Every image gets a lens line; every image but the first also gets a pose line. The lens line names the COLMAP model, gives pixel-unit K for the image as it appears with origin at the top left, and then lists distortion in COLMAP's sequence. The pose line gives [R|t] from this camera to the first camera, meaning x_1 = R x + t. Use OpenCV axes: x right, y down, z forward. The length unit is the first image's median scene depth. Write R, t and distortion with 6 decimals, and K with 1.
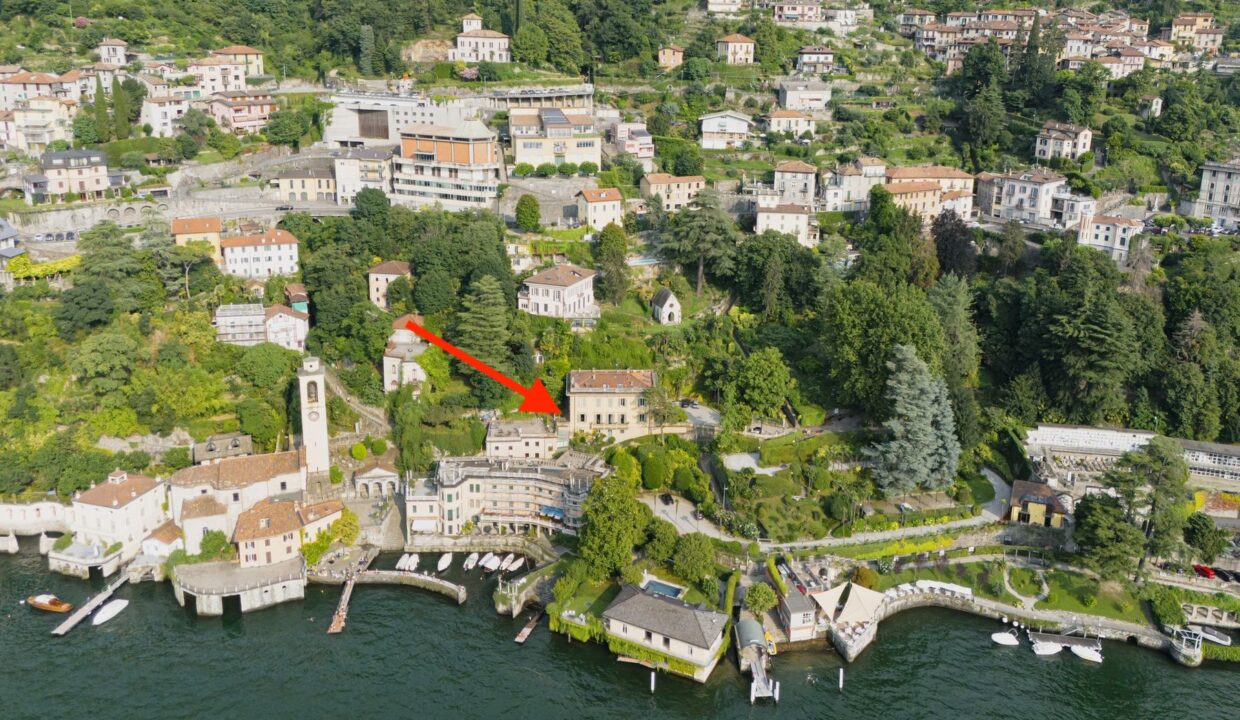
lens RADIAL K [[966.5, 0, 675.8], [0, 966.5, 247.8], [0, 0, 1]] dist [0.074516, -0.066325]
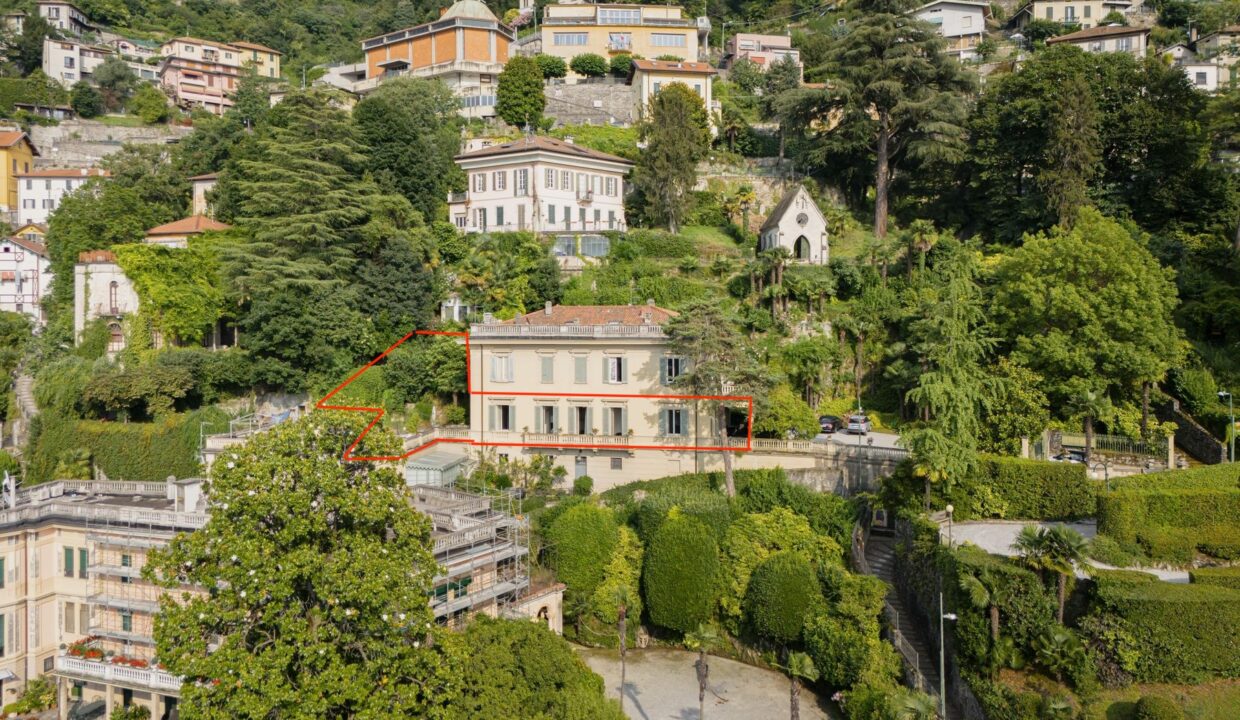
lens RADIAL K [[927.4, 0, 622.3], [0, 927.4, 309.2], [0, 0, 1]] dist [0.084145, -0.091686]
pose [[0.956682, -0.026044, -0.289969, 0.040491], [-0.041838, 0.973354, -0.225457, 0.211803], [0.288114, 0.227822, 0.930101, 0.700020]]
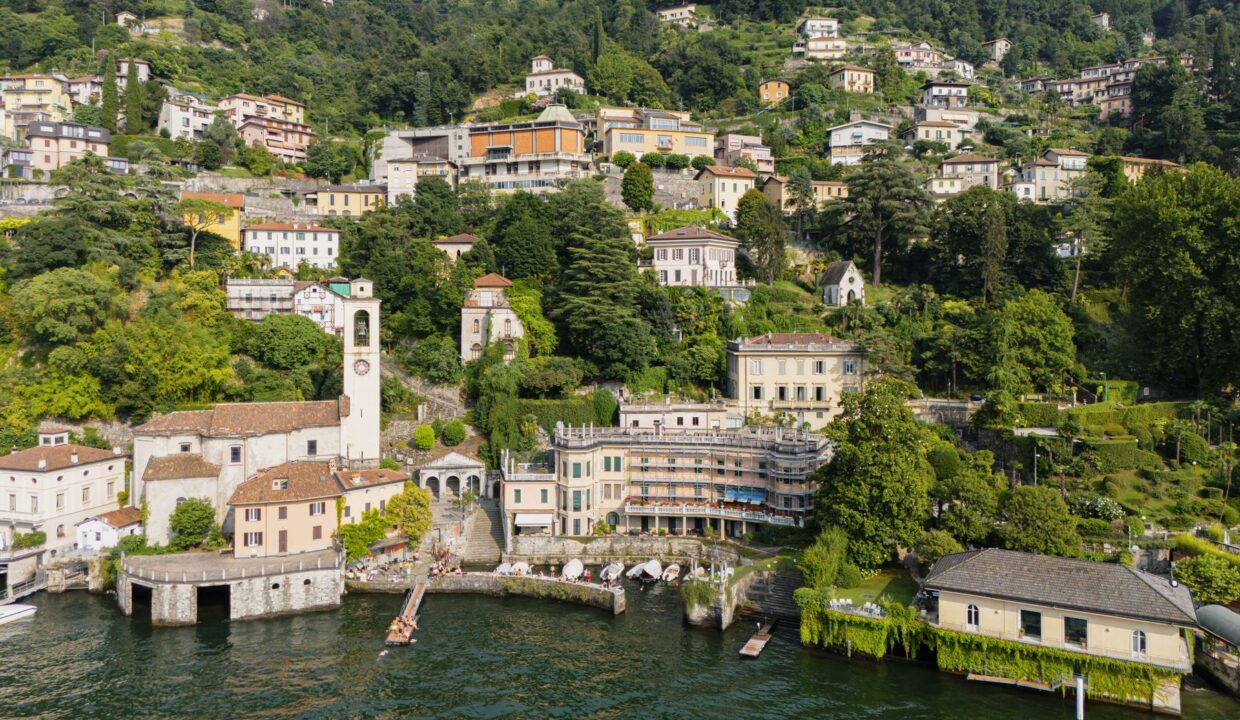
lens RADIAL K [[927.4, 0, 622.3], [0, 927.4, 309.2], [0, 0, 1]] dist [0.084145, -0.091686]
pose [[0.998490, -0.024498, -0.049159, -0.156121], [0.012526, 0.972999, -0.230469, 0.265427], [0.053478, 0.229505, 0.971837, 0.373154]]
